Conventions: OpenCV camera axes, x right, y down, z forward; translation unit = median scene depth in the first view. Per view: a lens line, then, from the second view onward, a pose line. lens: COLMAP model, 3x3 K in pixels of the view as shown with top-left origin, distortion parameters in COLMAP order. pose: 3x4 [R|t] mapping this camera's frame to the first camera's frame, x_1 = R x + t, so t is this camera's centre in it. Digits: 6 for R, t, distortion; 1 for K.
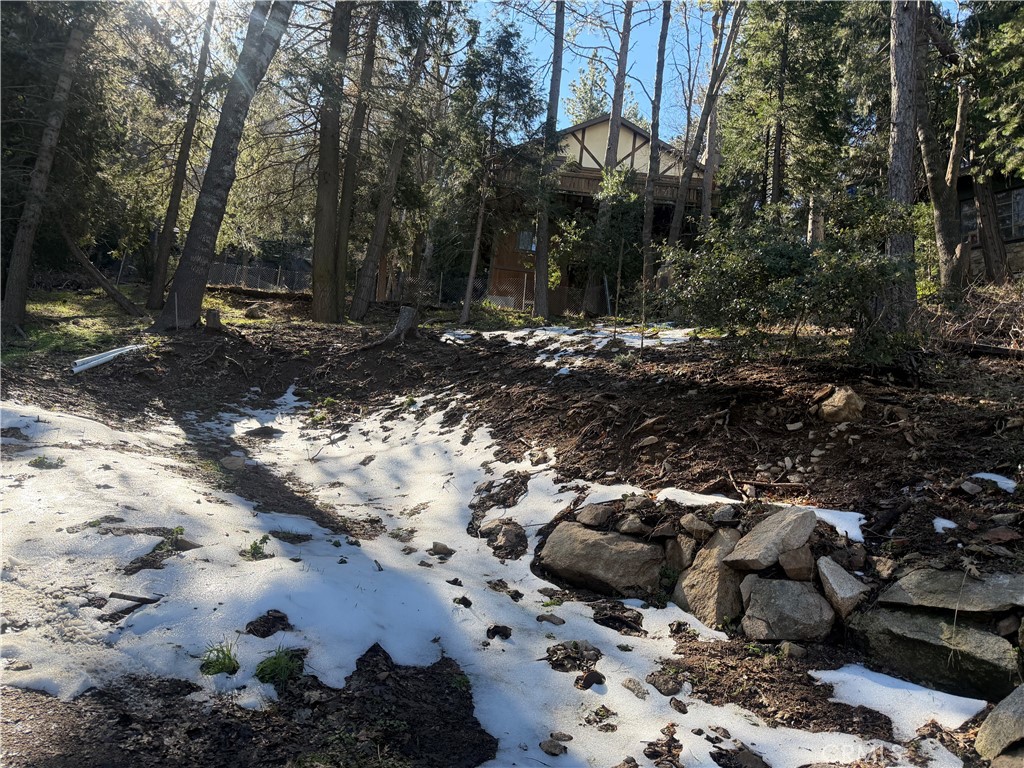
lens RADIAL K [[771.1, 0, 512.0], [0, 771.1, 384.0], [0, 0, 1]] dist [0.037058, -0.051069]
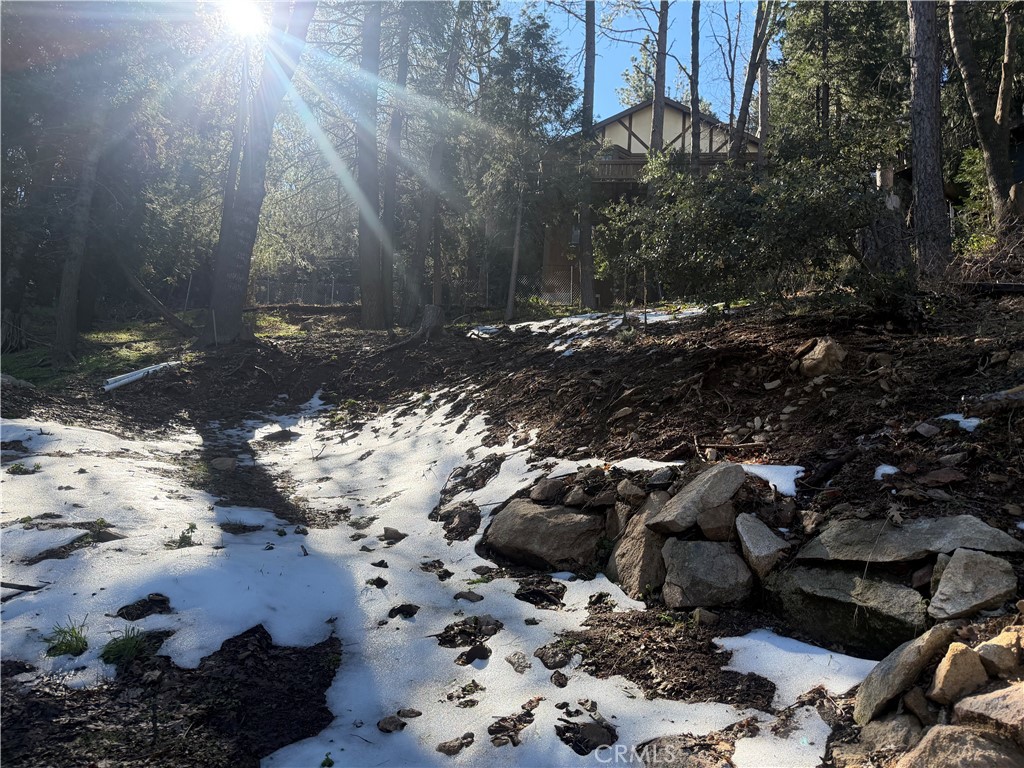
lens RADIAL K [[771.1, 0, 512.0], [0, 771.1, 384.0], [0, 0, 1]] dist [0.037058, -0.051069]
pose [[0.990283, -0.069916, -0.120212, 0.161344], [0.069094, 0.997550, -0.010995, 0.040677], [0.120686, 0.002582, 0.992687, 0.047583]]
